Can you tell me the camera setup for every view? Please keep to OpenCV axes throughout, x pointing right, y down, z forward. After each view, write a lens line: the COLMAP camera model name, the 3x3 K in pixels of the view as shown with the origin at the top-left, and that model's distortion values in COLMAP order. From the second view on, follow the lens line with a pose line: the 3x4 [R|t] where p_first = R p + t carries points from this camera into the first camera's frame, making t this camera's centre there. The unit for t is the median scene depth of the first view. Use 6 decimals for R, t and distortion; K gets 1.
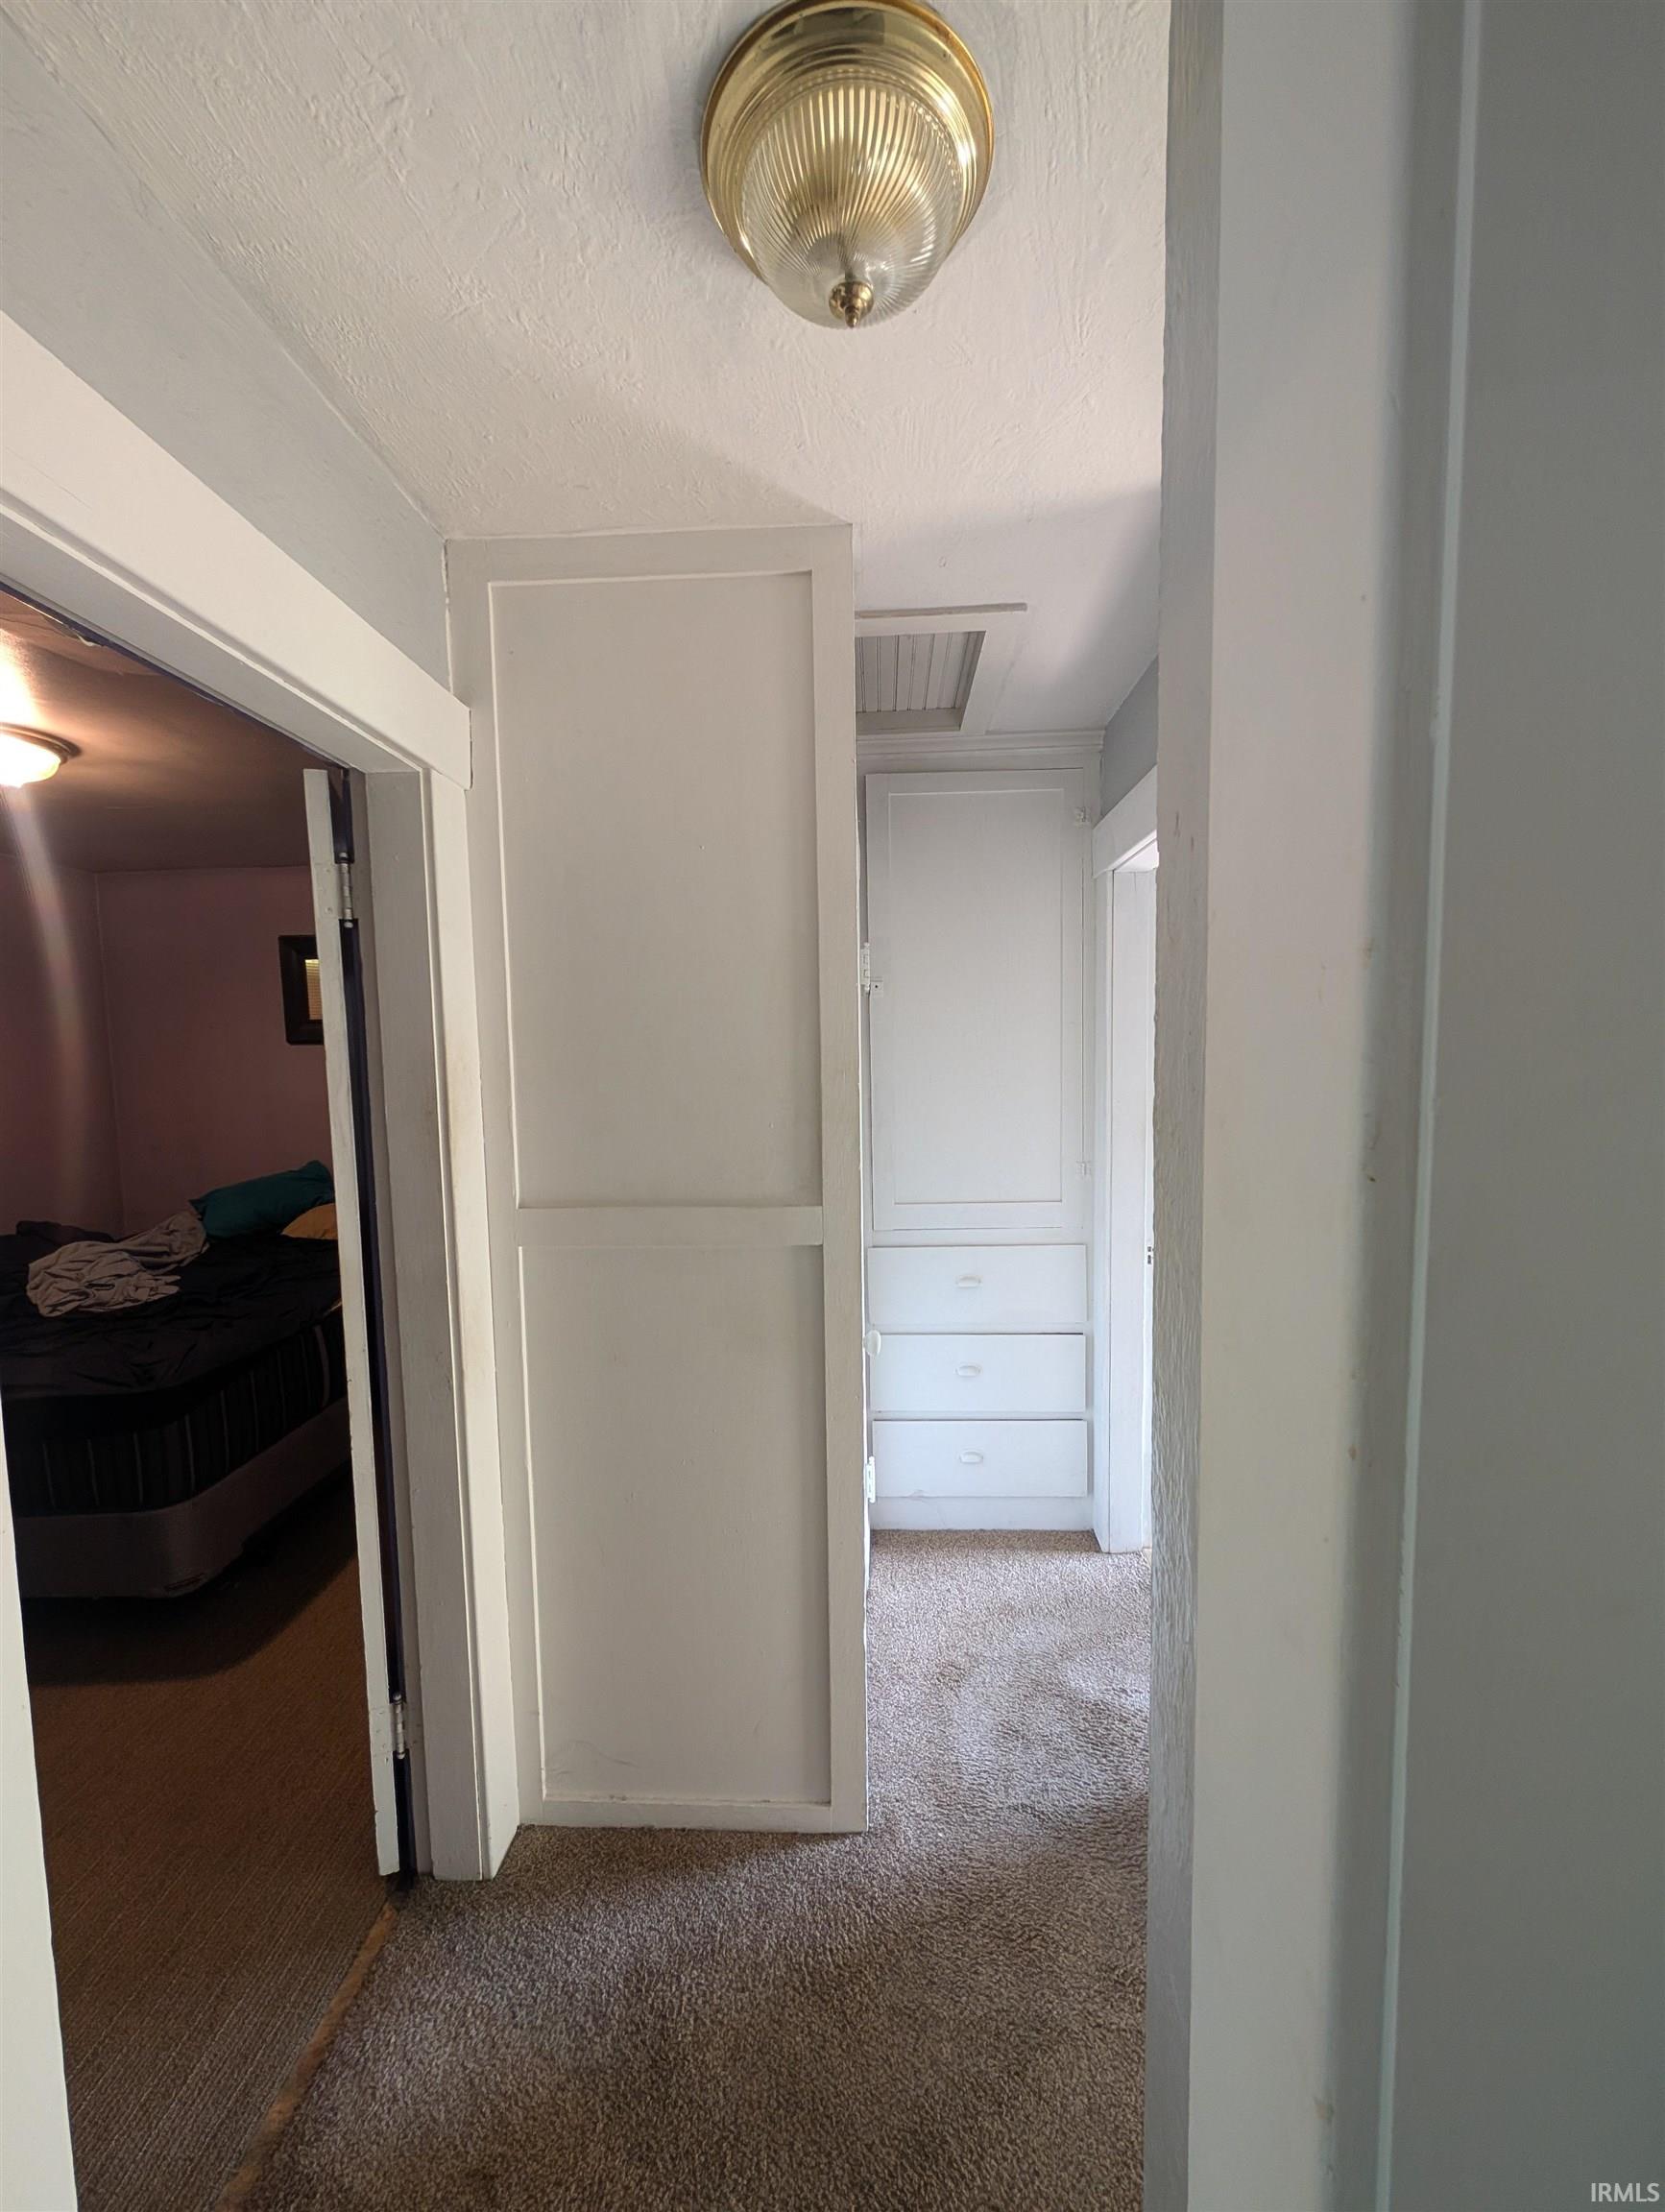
lens RADIAL K [[843.1, 0, 829.4], [0, 843.1, 1113.6], [0, 0, 1]] dist [0.001404, -0.000147]
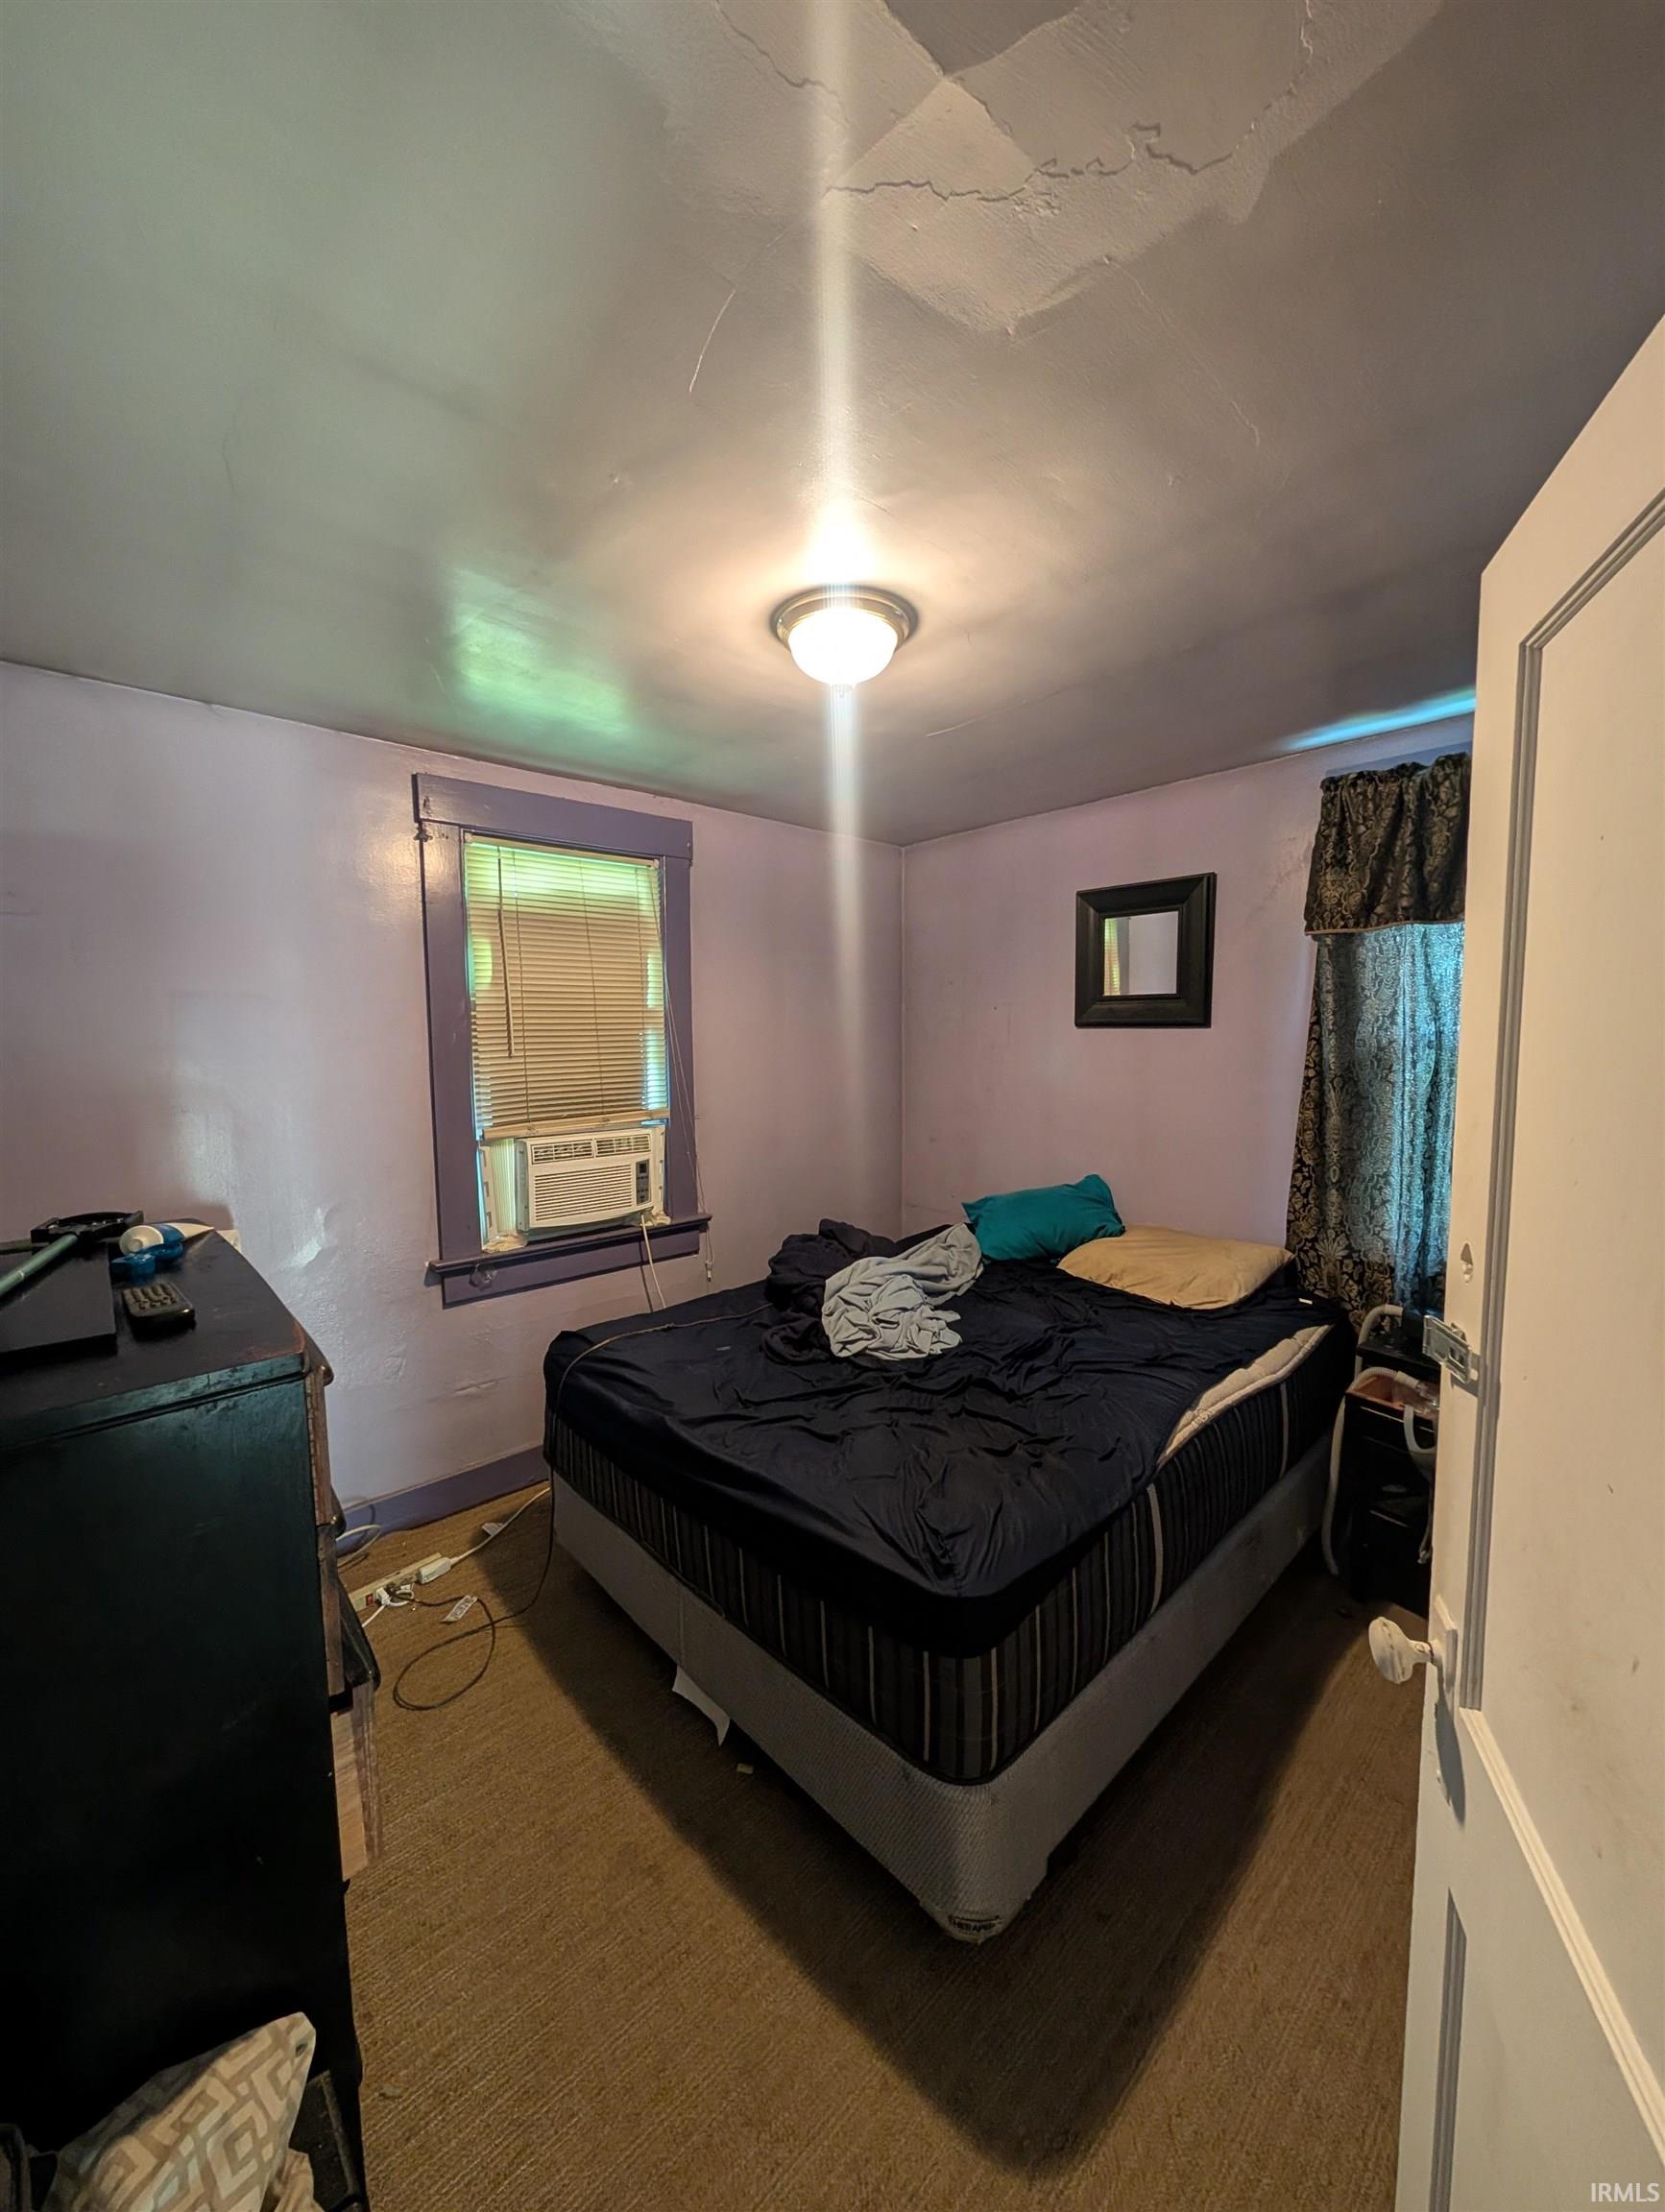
lens RADIAL K [[843.1, 0, 829.6], [0, 843.1, 1107.3], [0, 0, 1]] dist [0.001404, -0.000147]
pose [[0.716792, 0.070821, -0.693682, -0.336102], [-0.061124, 0.997381, 0.038668, -0.031756], [0.694603, 0.014684, 0.719243, 0.354703]]
